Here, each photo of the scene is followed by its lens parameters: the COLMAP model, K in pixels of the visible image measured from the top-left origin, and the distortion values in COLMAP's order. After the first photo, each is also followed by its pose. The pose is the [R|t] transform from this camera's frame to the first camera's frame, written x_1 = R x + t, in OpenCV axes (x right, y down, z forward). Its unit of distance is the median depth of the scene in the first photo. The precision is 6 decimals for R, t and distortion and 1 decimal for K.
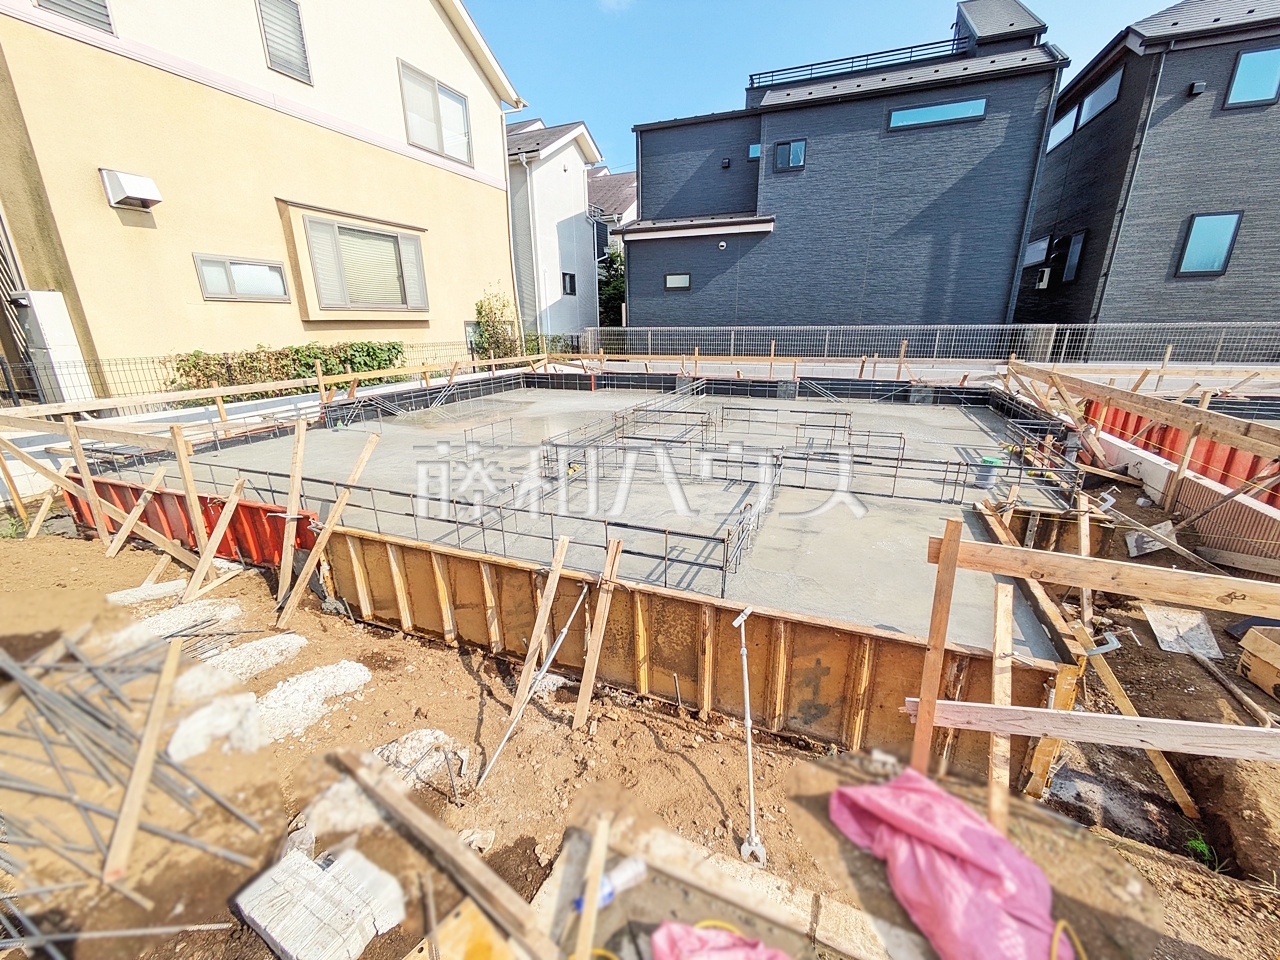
lens RADIAL K [[505.9, 0, 637.6], [0, 505.9, 473.5], [0, 0, 1]] dist [0.001751, 0.001364]
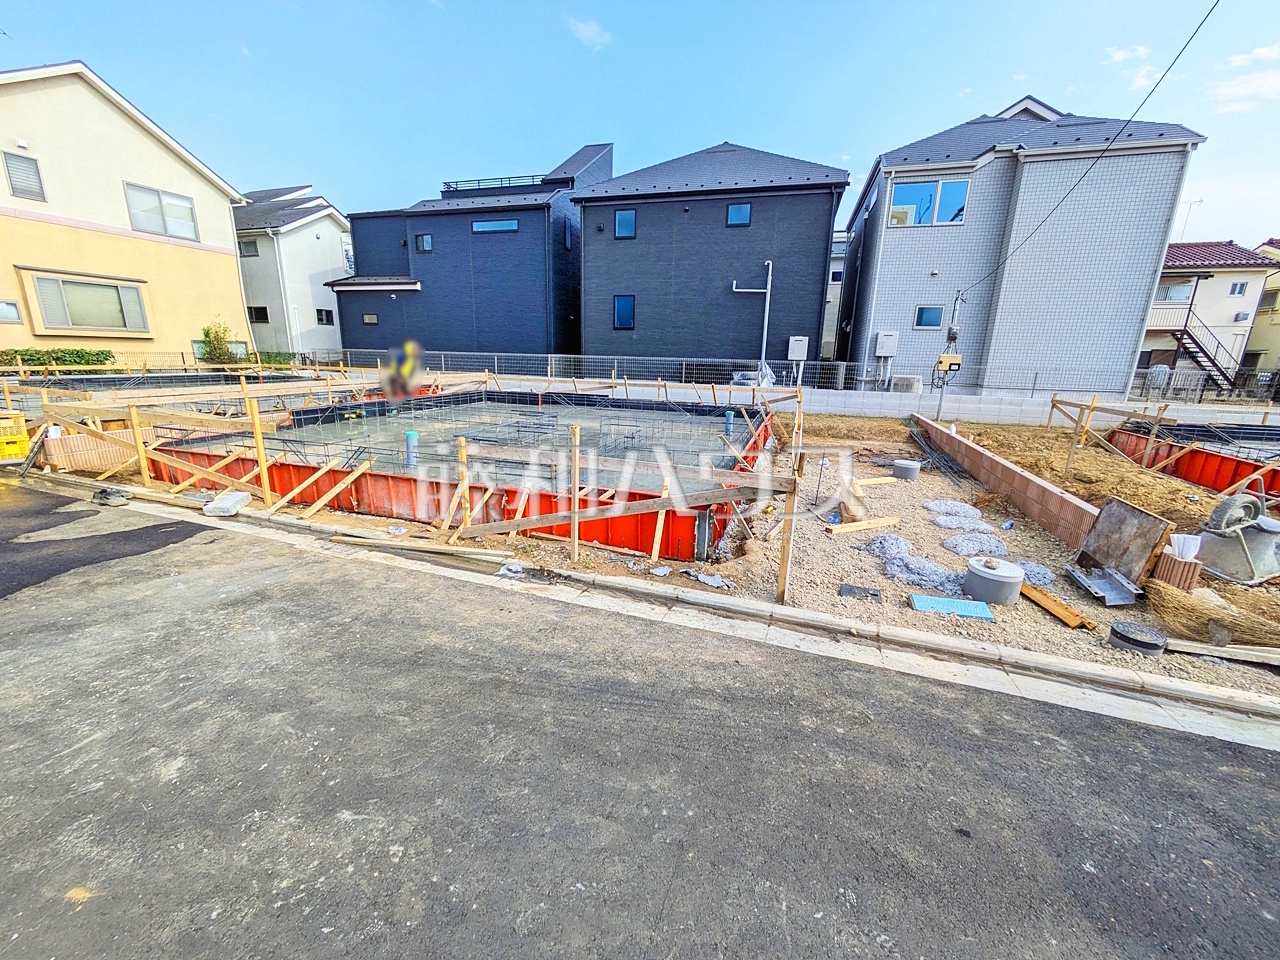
lens RADIAL K [[505.9, 0, 644.6], [0, 505.9, 475.6], [0, 0, 1]] dist [0.001751, 0.001364]
pose [[0.996939, 0.015286, 0.076678, 0.997027], [-0.011360, 0.998614, -0.051383, 0.184864], [-0.077358, 0.050355, 0.995731, -0.658229]]
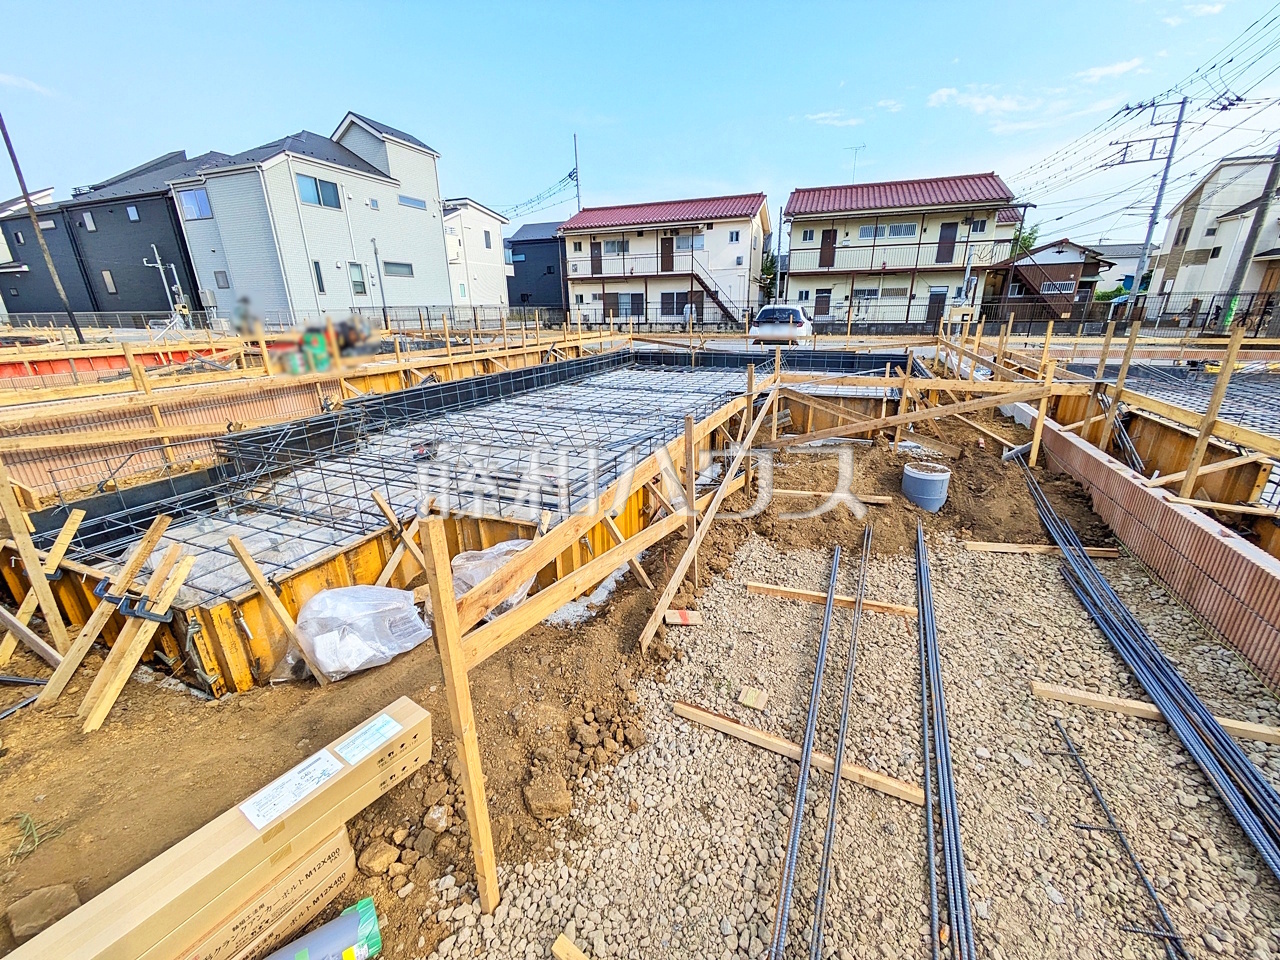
lens RADIAL K [[505.9, 0, 651.0], [0, 505.9, 471.5], [0, 0, 1]] dist [0.001751, 0.001364]
pose [[0.999640, 0.006674, -0.025970, 3.698035], [-0.005930, 0.999573, 0.028612, 0.398779], [0.026150, -0.028448, 0.999253, -1.451973]]
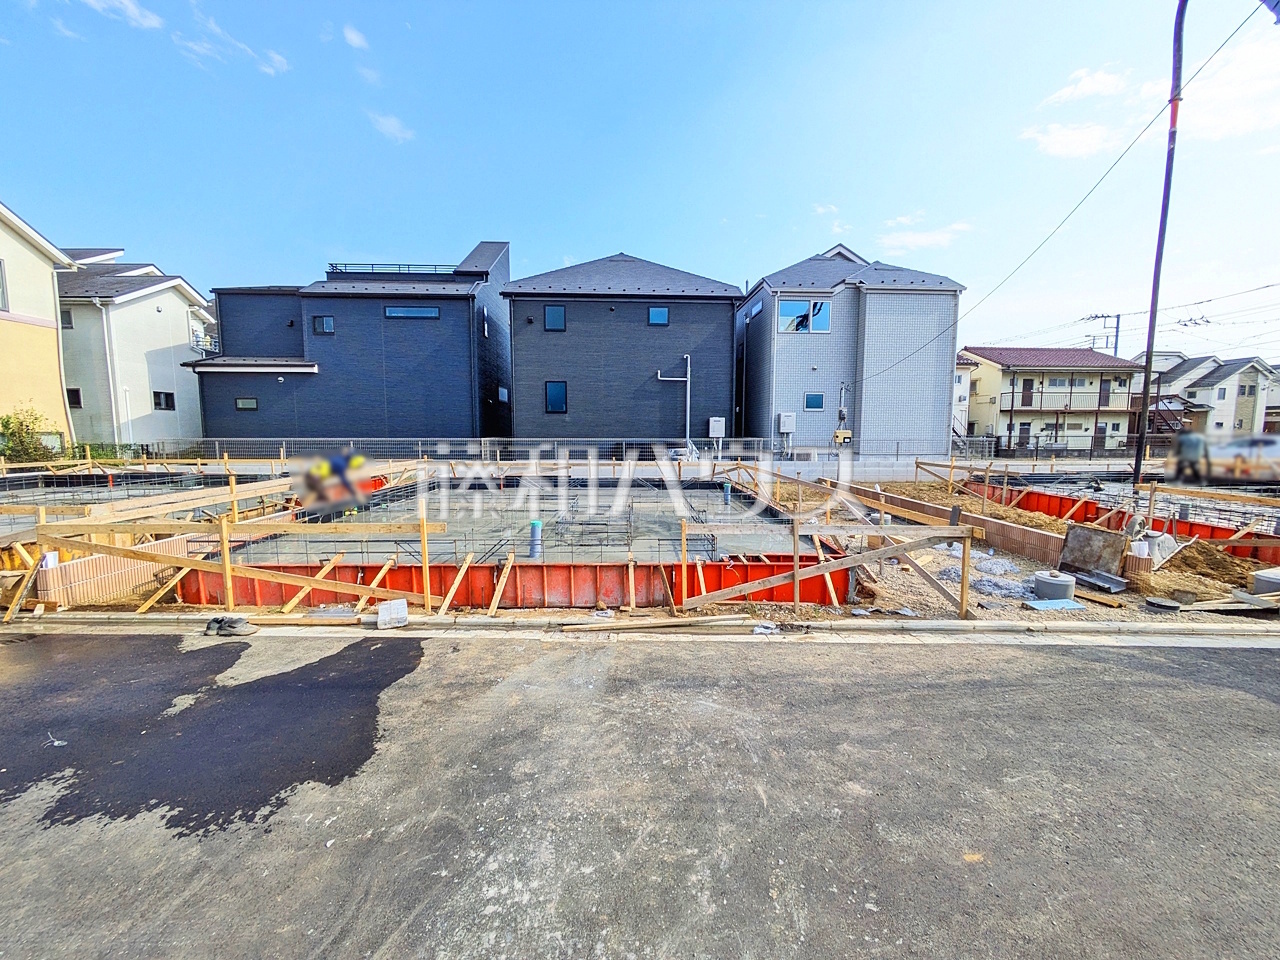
lens RADIAL K [[505.9, 0, 642.1], [0, 505.9, 474.8], [0, 0, 1]] dist [0.001751, 0.001364]
pose [[0.918859, -0.023994, 0.393857, 0.637242], [0.103343, 0.977942, -0.181518, 0.174815], [-0.380814, 0.207492, 0.901070, -0.654981]]
